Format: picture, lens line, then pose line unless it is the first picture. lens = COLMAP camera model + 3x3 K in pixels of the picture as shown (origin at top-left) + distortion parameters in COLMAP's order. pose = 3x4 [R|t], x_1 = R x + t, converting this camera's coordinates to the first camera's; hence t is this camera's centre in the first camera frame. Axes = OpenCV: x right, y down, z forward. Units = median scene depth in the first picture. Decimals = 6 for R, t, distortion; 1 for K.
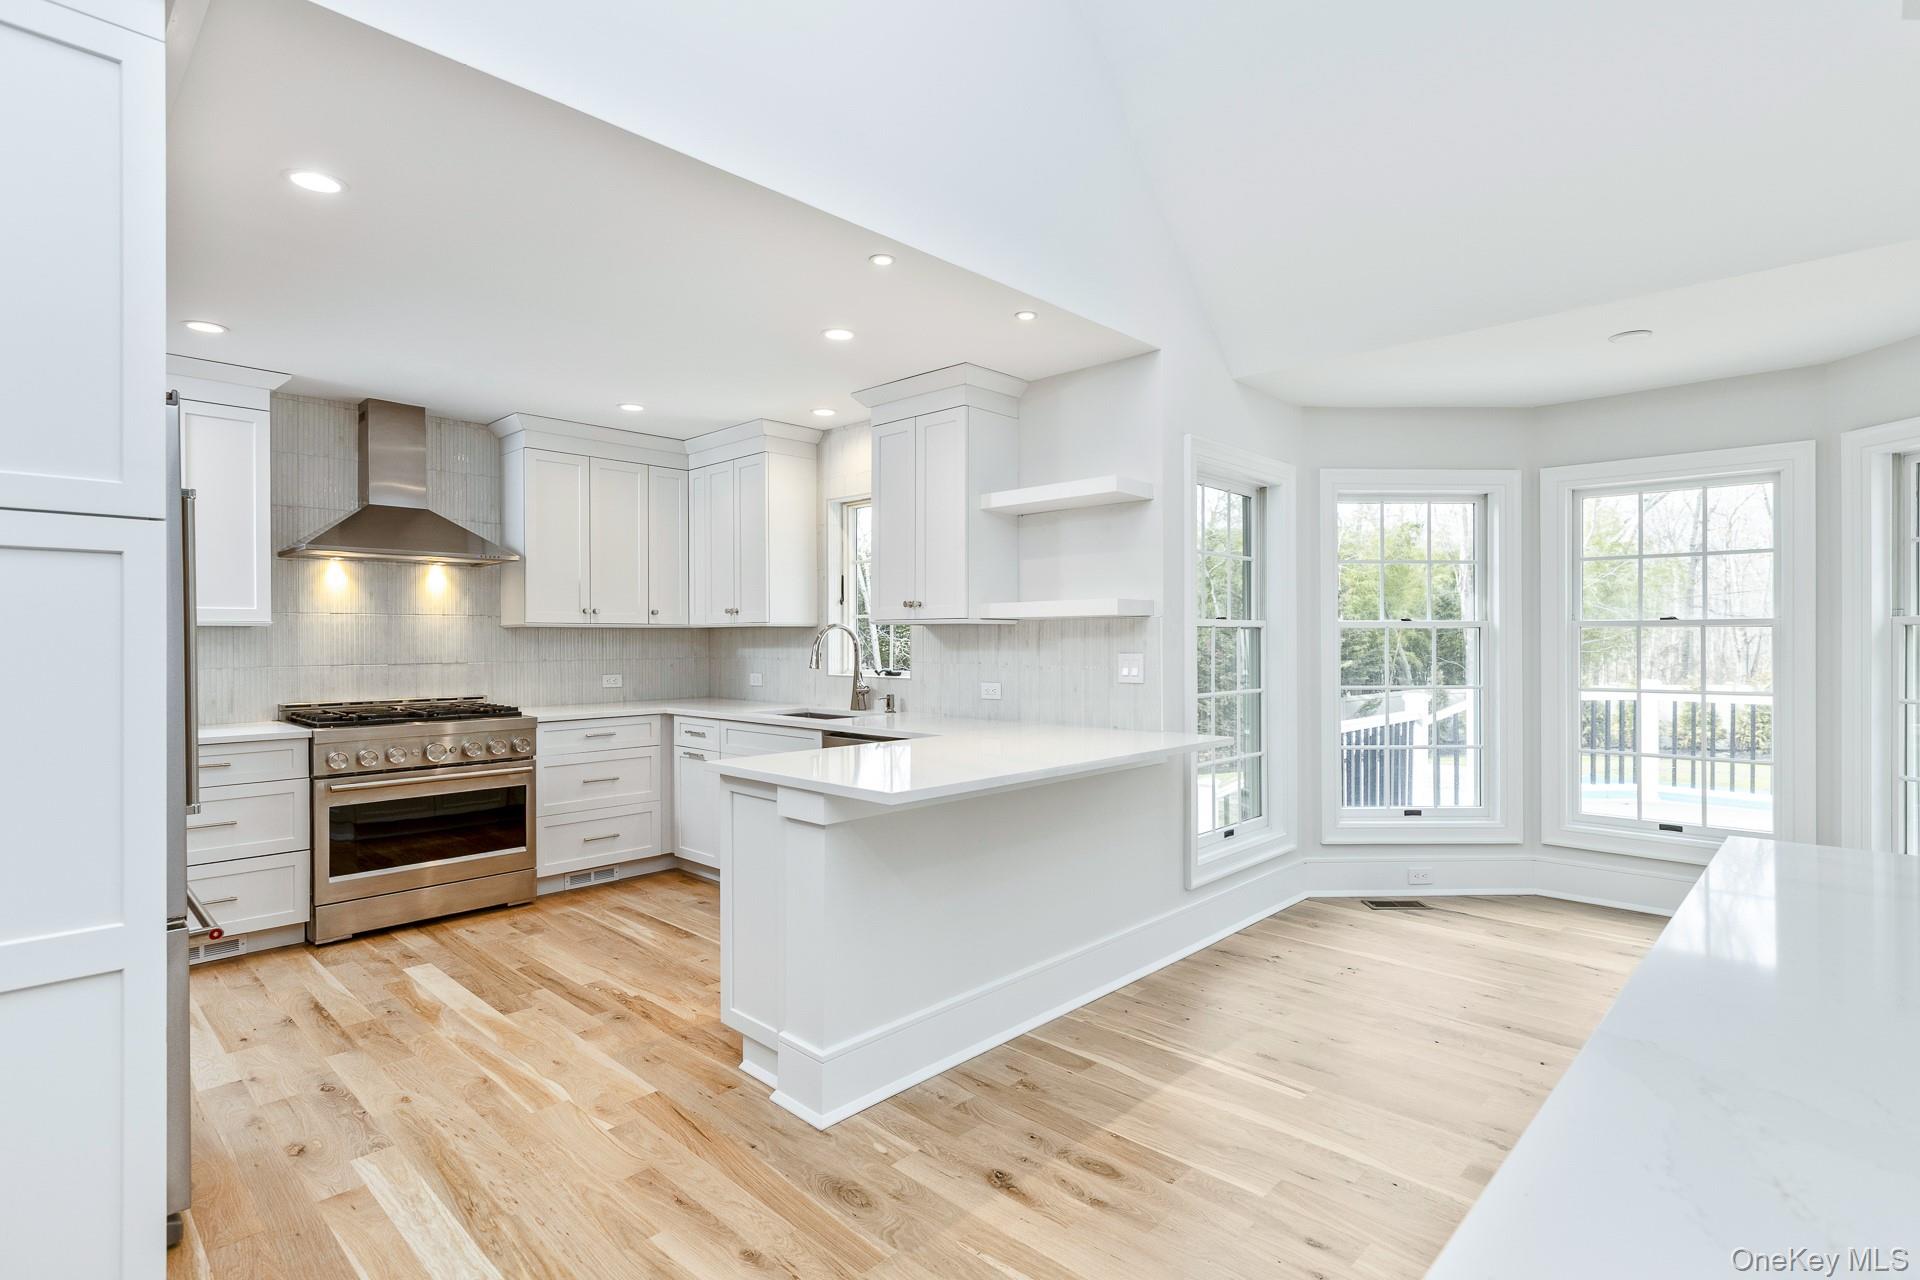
lens RADIAL K [[946.6, 0, 947.5], [0, 946.6, 635.2], [0, 0, 1]] dist [-0.006534, -0.000223]
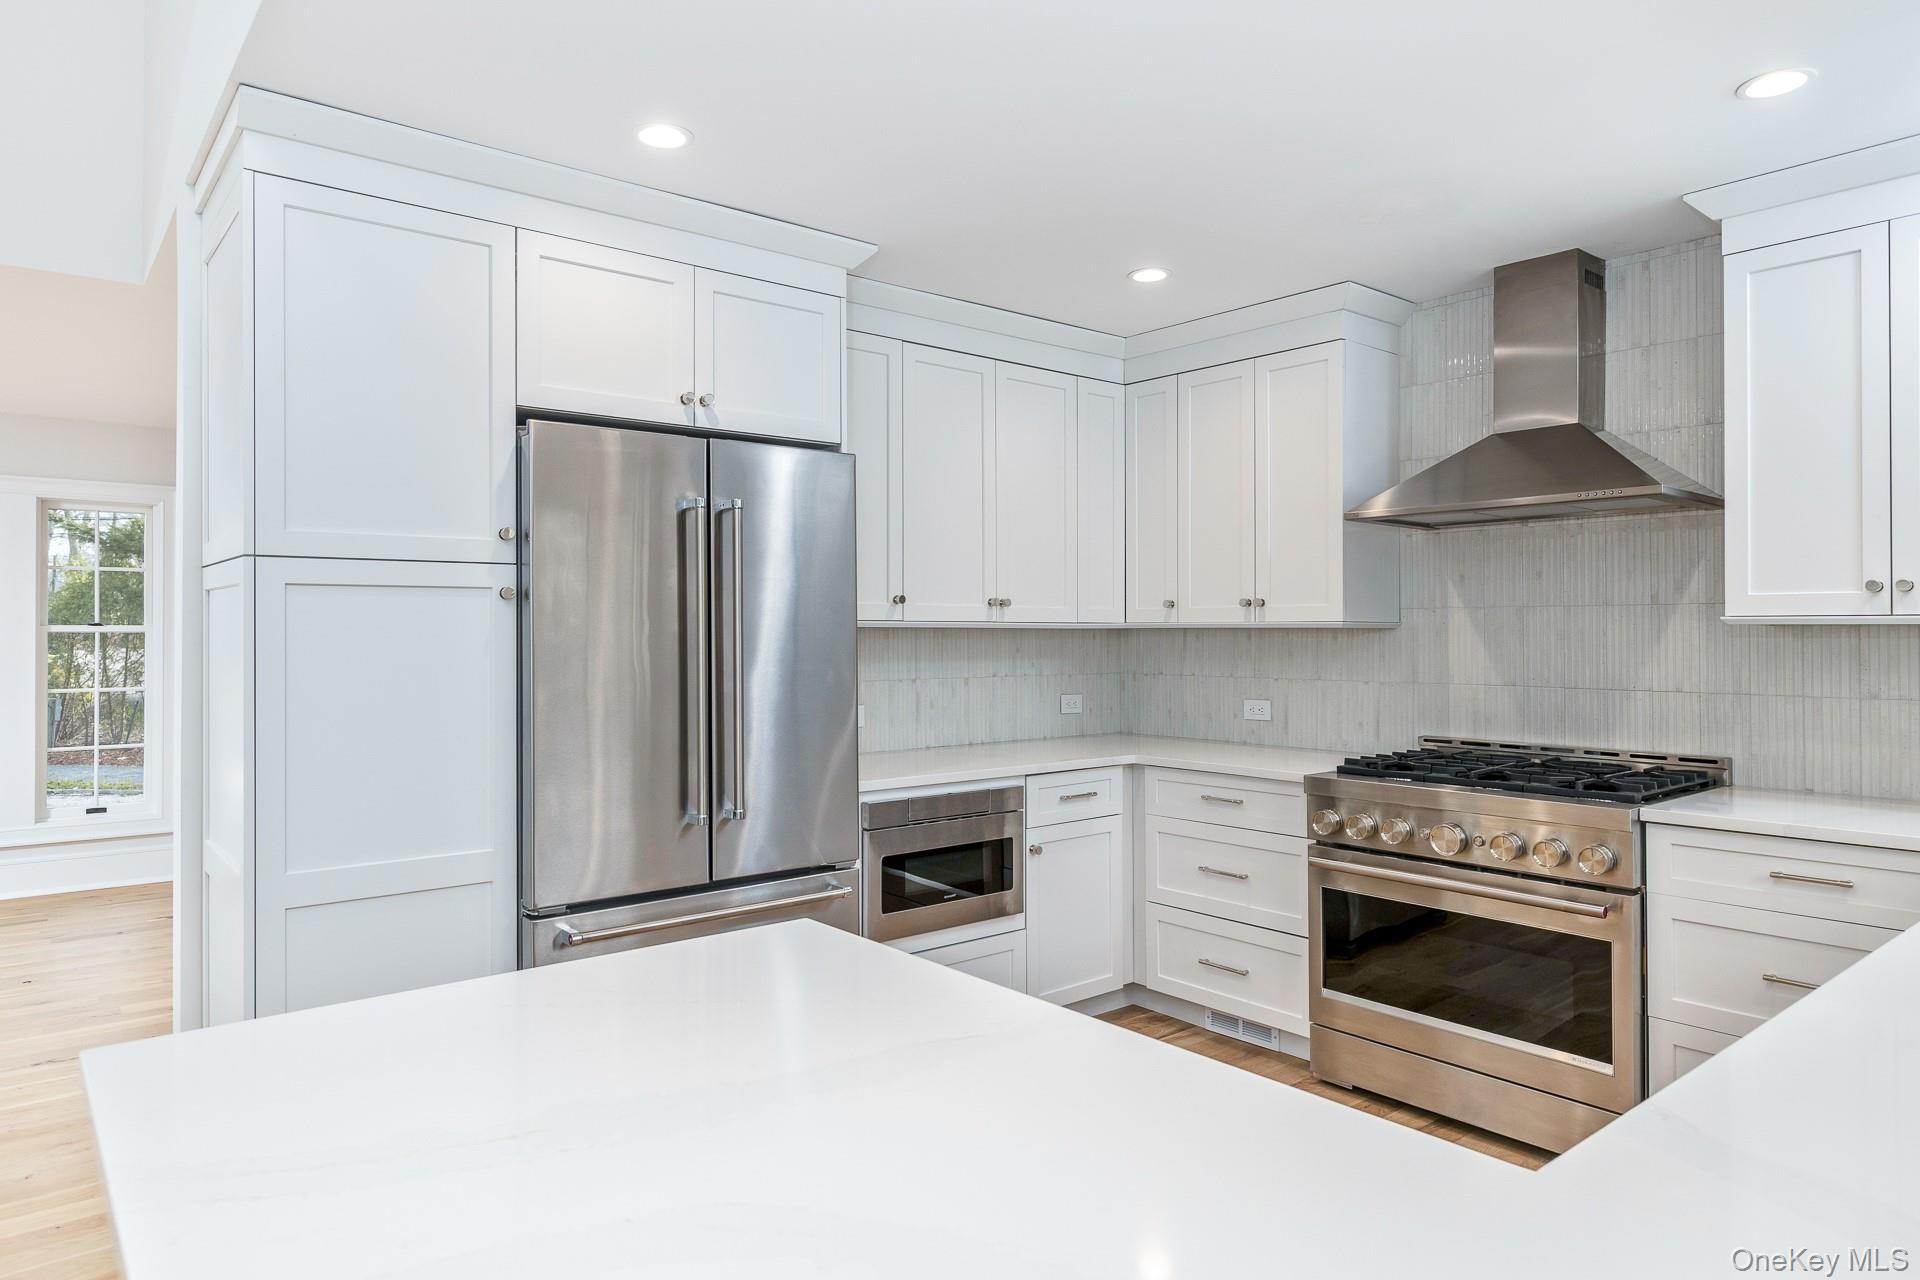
lens RADIAL K [[1178.5, 0, 960.9], [0, 1178.5, 623.4], [0, 0, 1]] dist [0.001093, 0.000164]
pose [[-0.110322, -0.008529, -0.993859, 0.237635], [0.000267, 0.999963, -0.008611, -0.004670], [0.993896, -0.001215, -0.110315, 0.814944]]
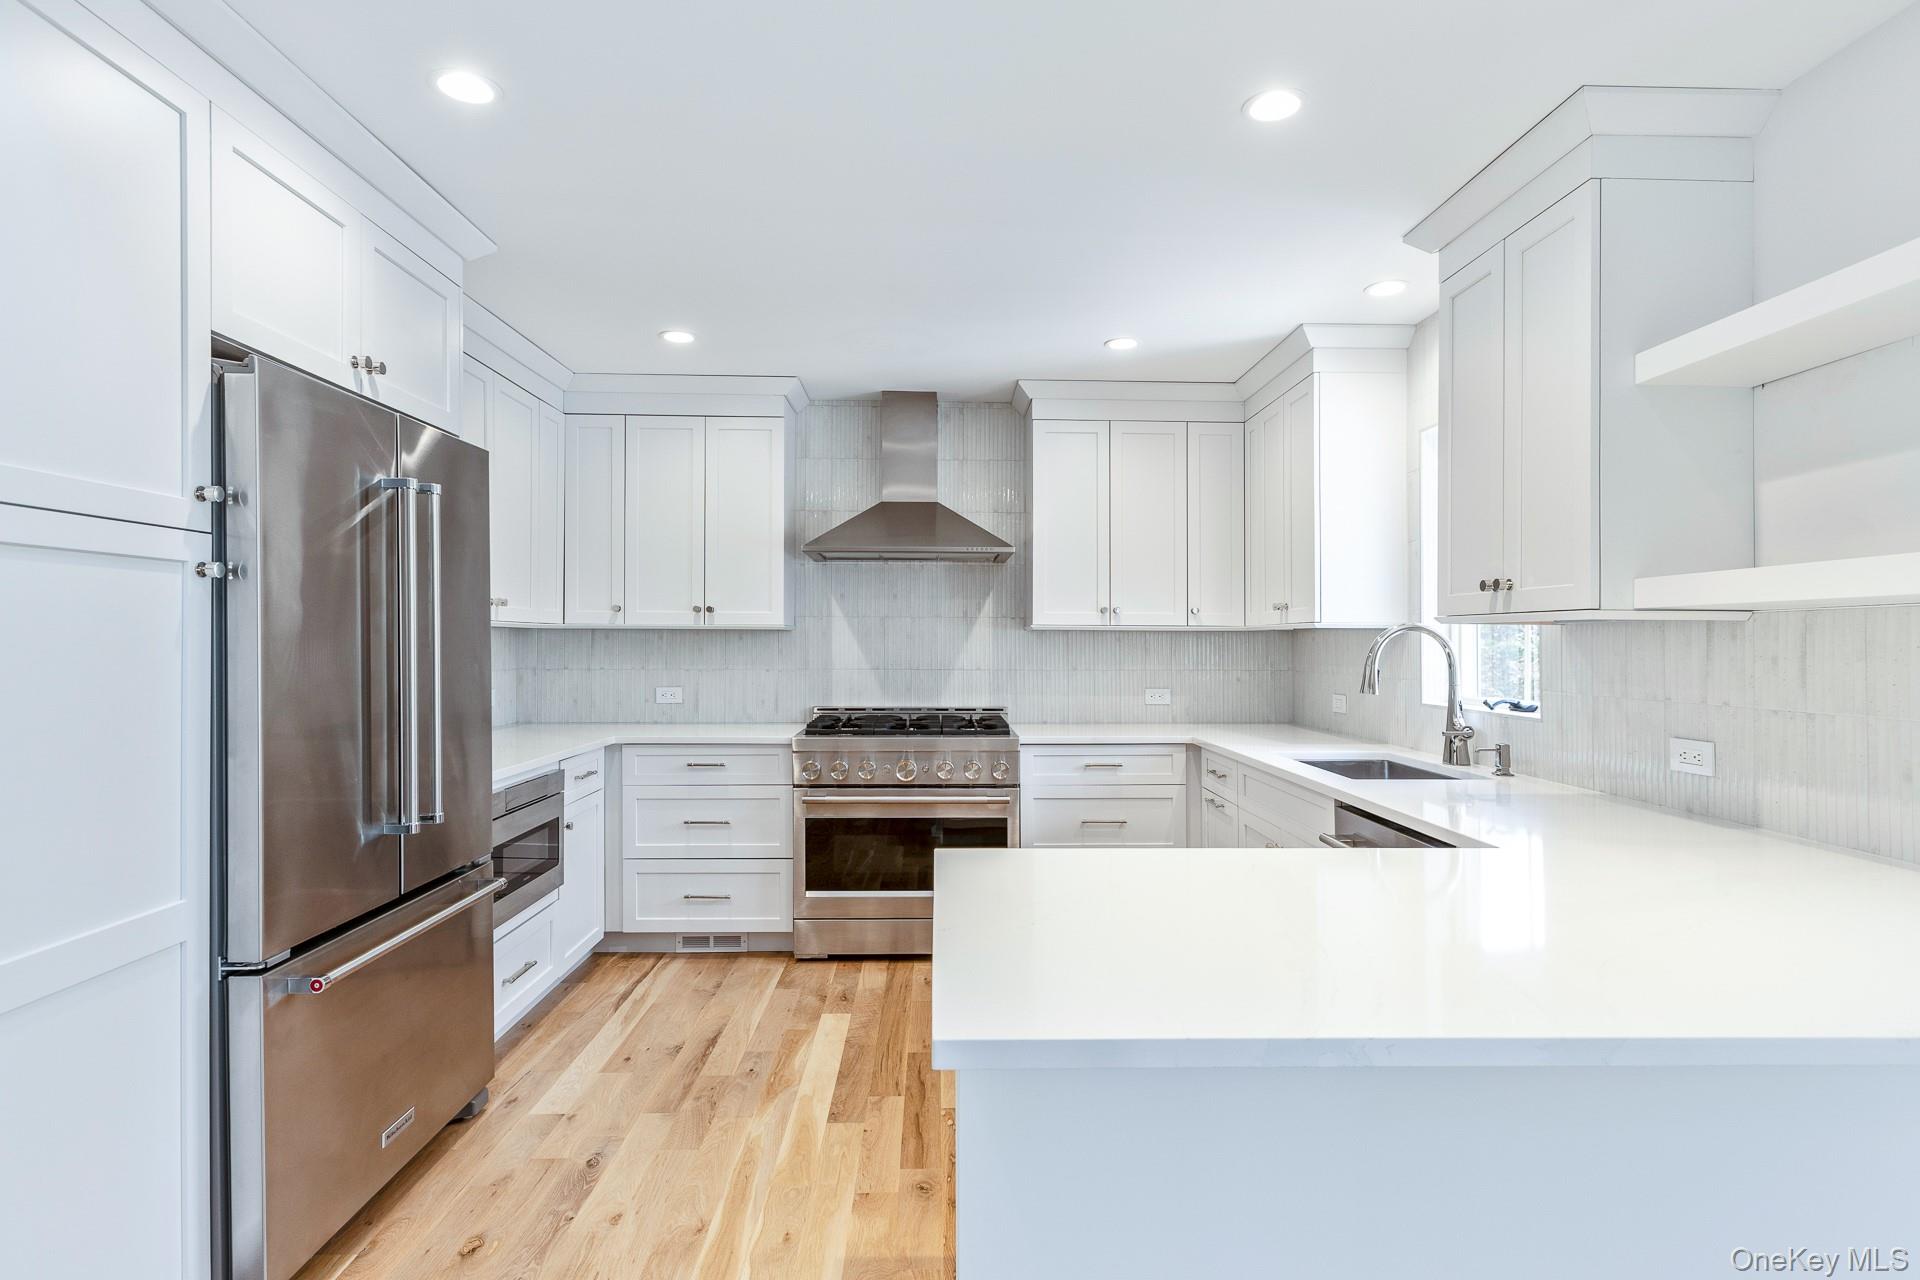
lens RADIAL K [[946.6, 0, 960.2], [0, 946.6, 639.2], [0, 0, 1]] dist [-0.006534, -0.000223]
pose [[0.714447, 0.004257, -0.699677, 0.126785], [-0.004515, 0.999989, 0.001474, -0.001398], [0.699675, 0.002106, 0.714458, 0.415247]]
